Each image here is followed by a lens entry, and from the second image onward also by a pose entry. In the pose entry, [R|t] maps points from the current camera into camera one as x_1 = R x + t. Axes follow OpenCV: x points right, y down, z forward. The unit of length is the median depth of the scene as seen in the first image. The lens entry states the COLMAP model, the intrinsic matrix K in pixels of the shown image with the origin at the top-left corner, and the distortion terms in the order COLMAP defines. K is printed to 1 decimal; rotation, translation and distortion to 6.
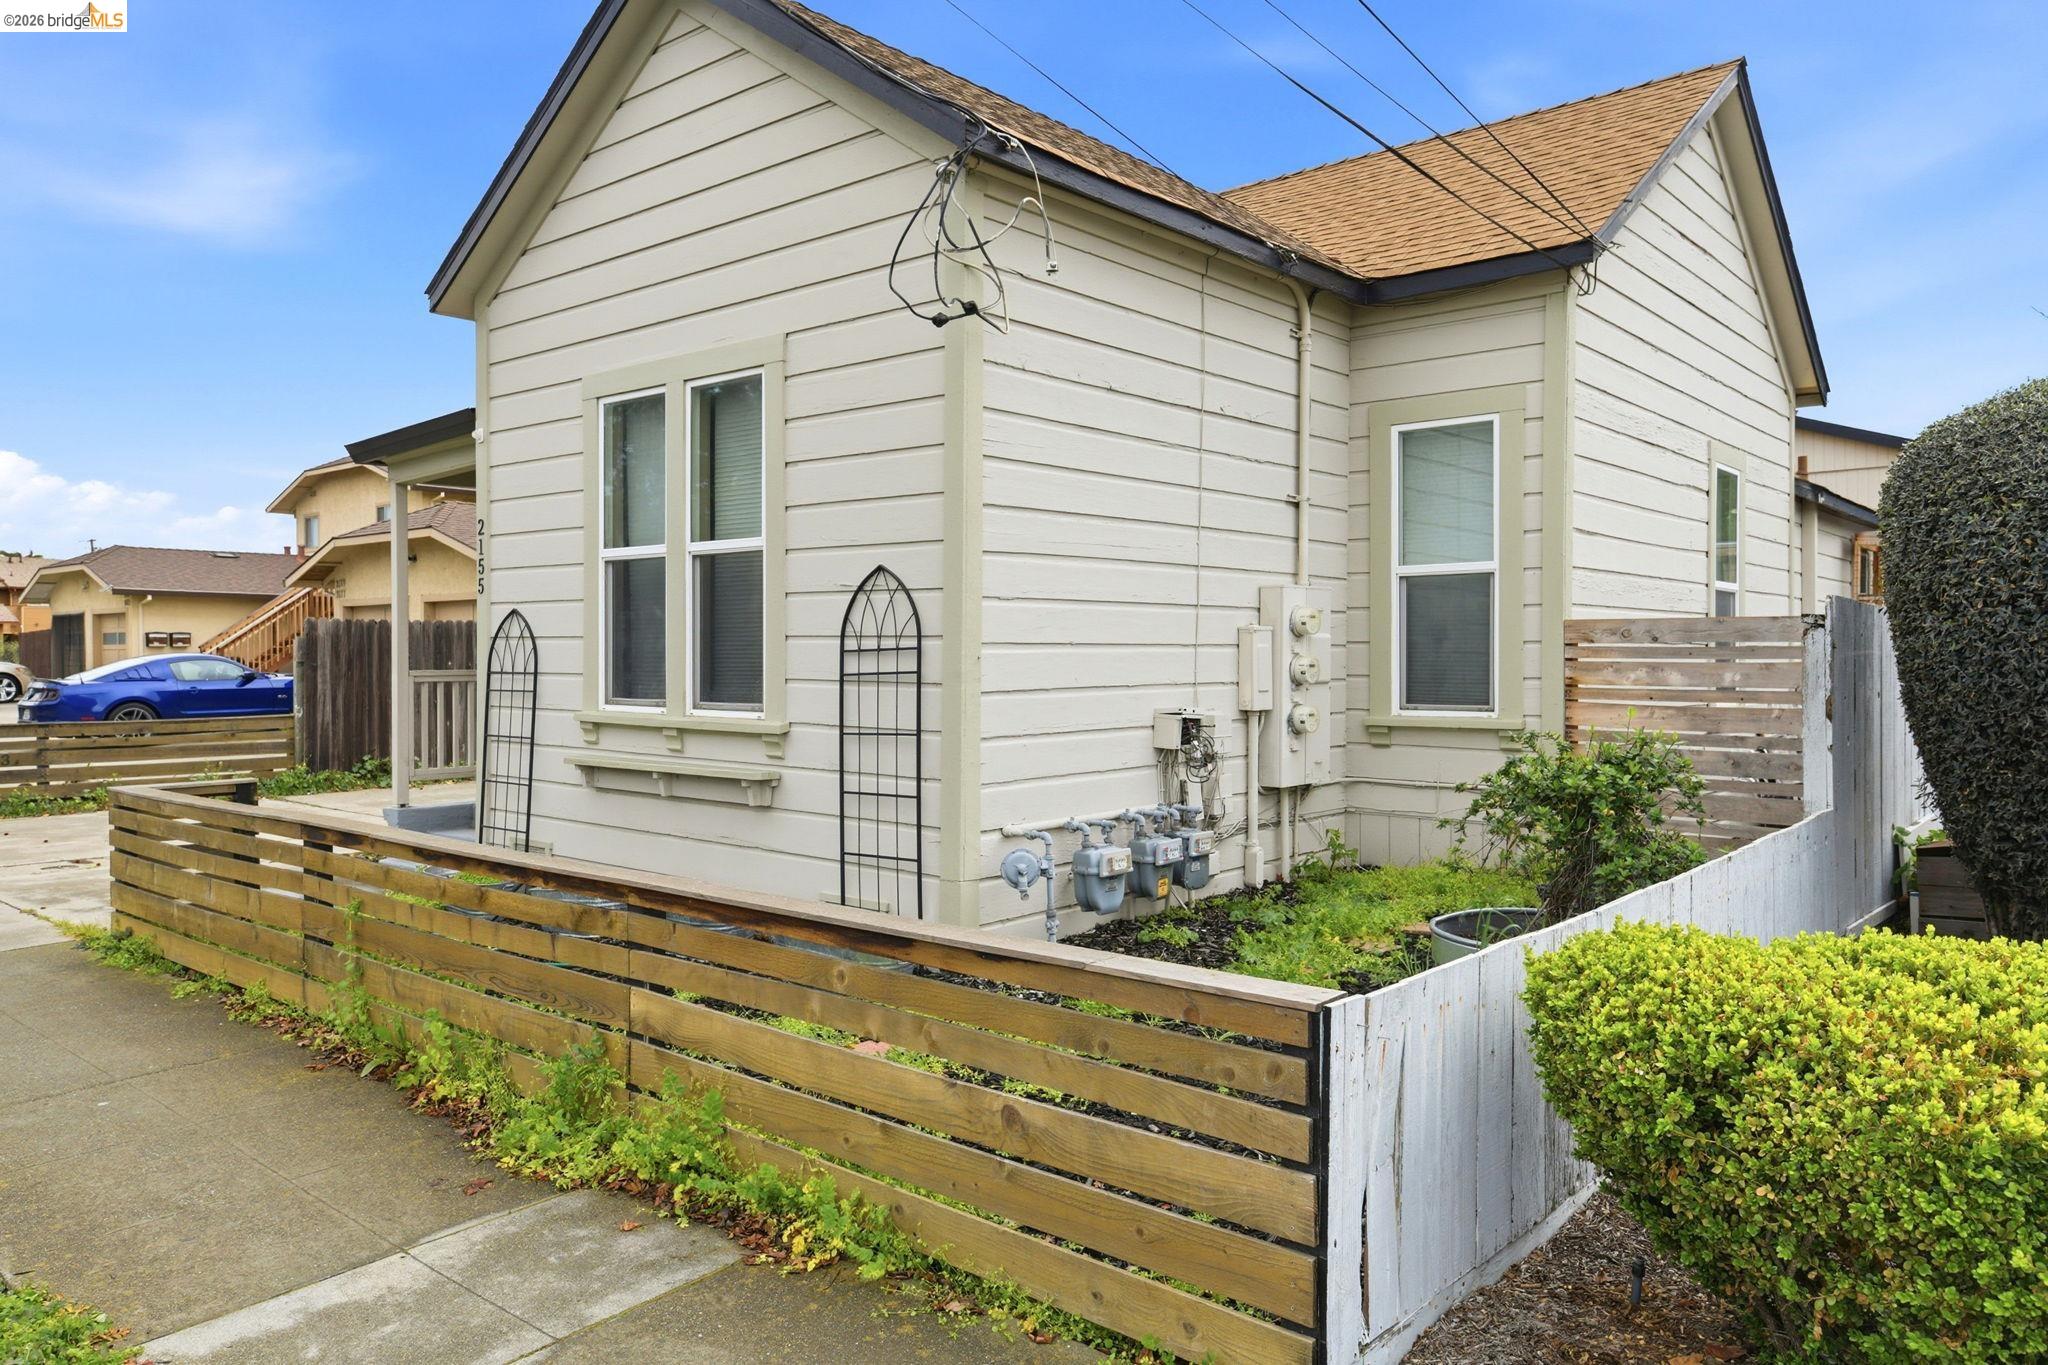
lens RADIAL K [[1411.0, 0, 1023.4], [0, 1411.0, 649.3], [0, 0, 1]] dist [0.001919, -0.000291]
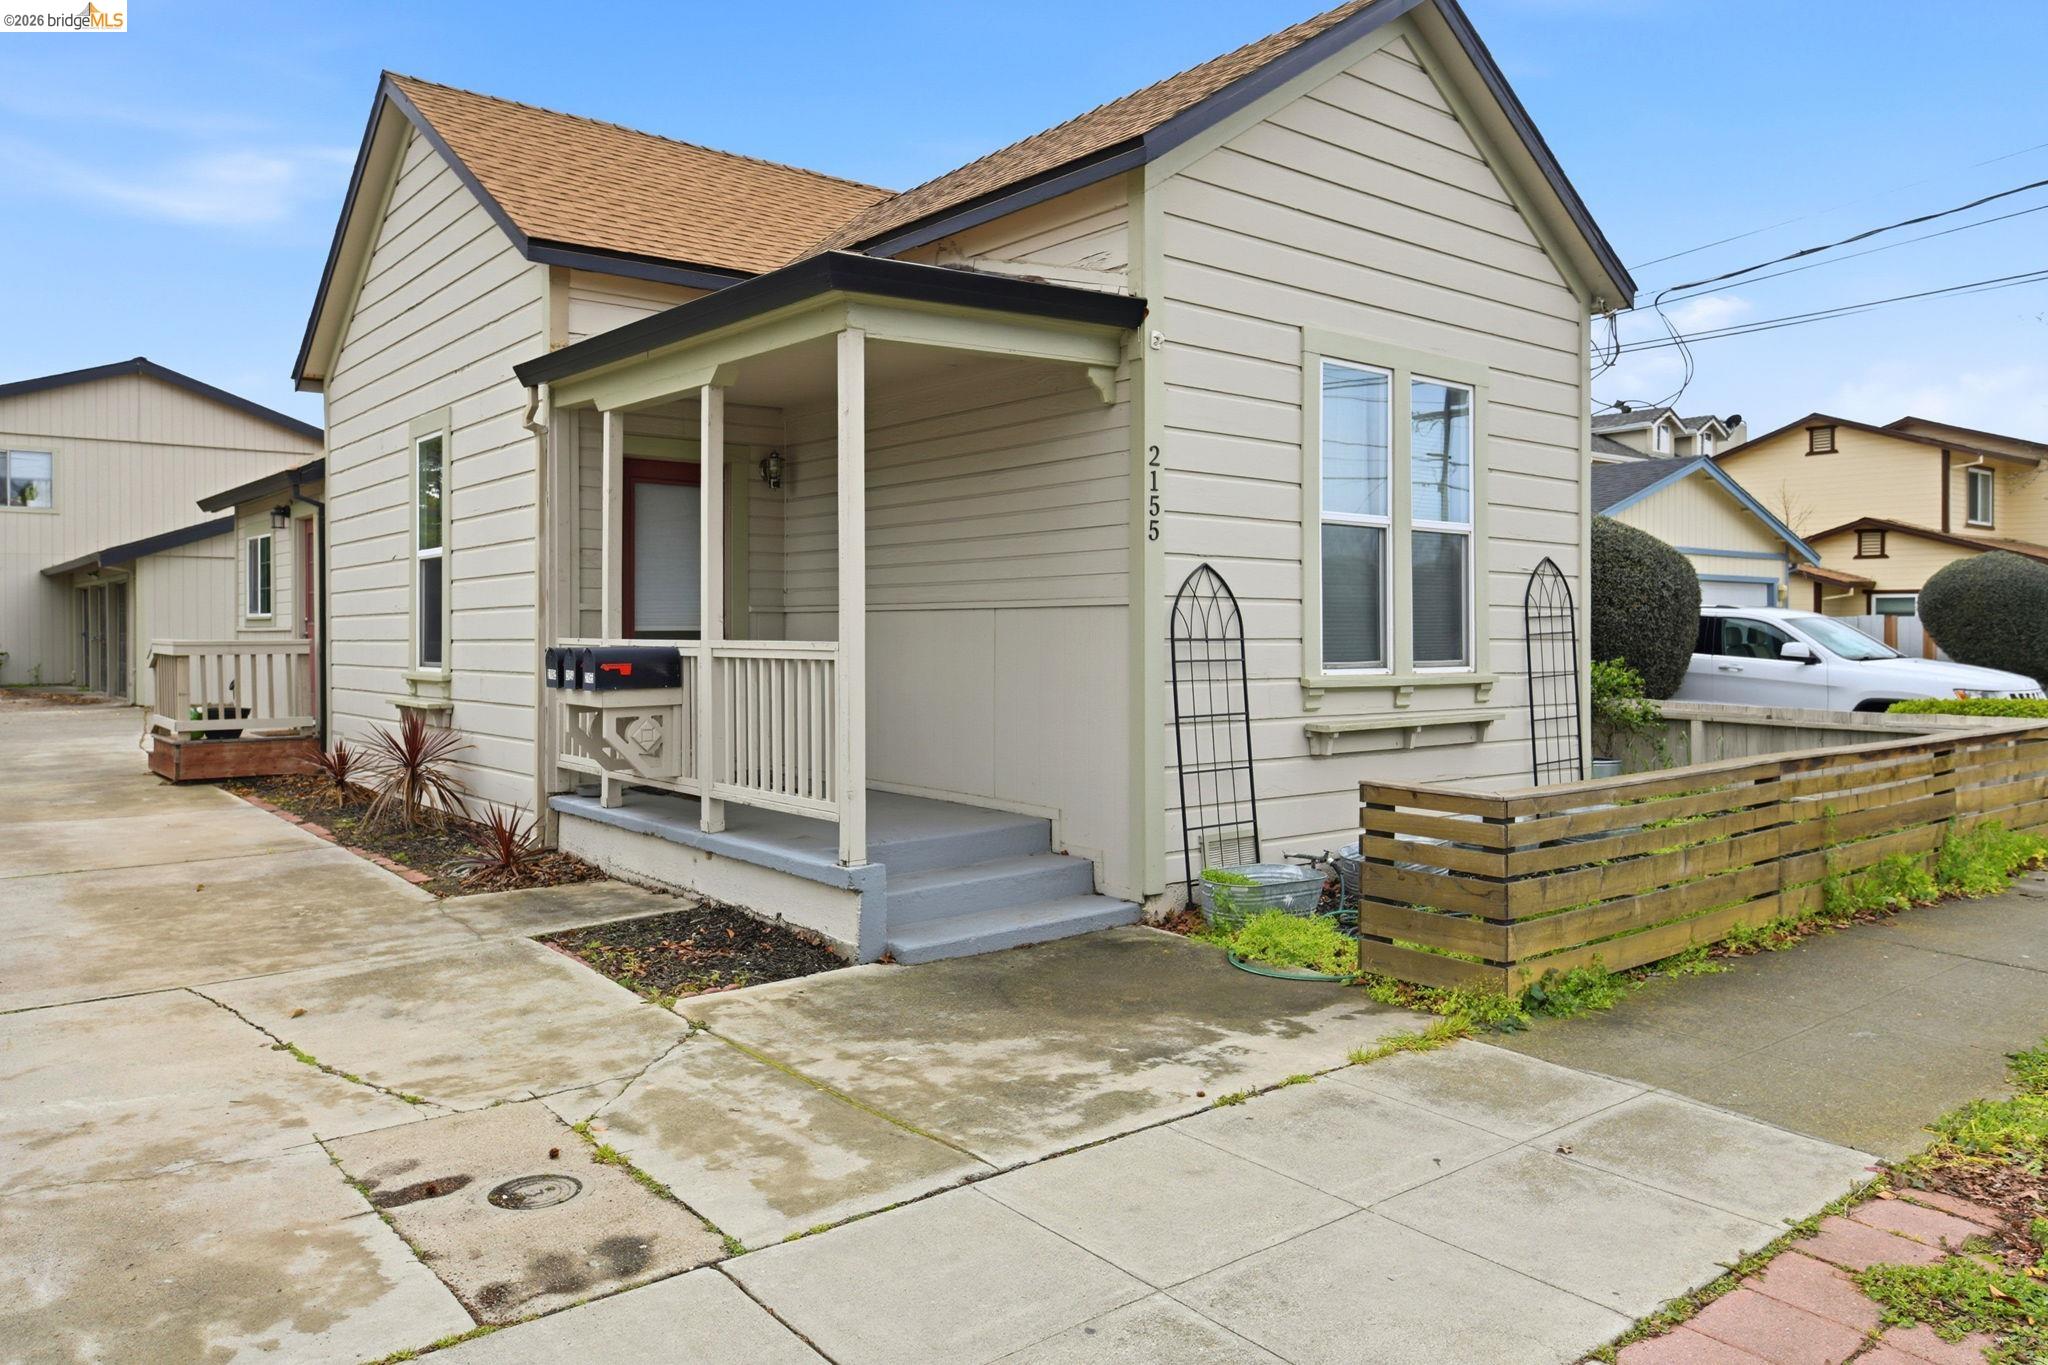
lens RADIAL K [[1411.0, 0, 1023.4], [0, 1411.0, 649.3], [0, 0, 1]] dist [0.001919, -0.000291]
pose [[0.181657, -0.004744, 0.983351, -1.408134], [0.005403, 0.999978, 0.003826, 0.021938], [-0.983347, 0.004618, 0.181678, 1.116663]]
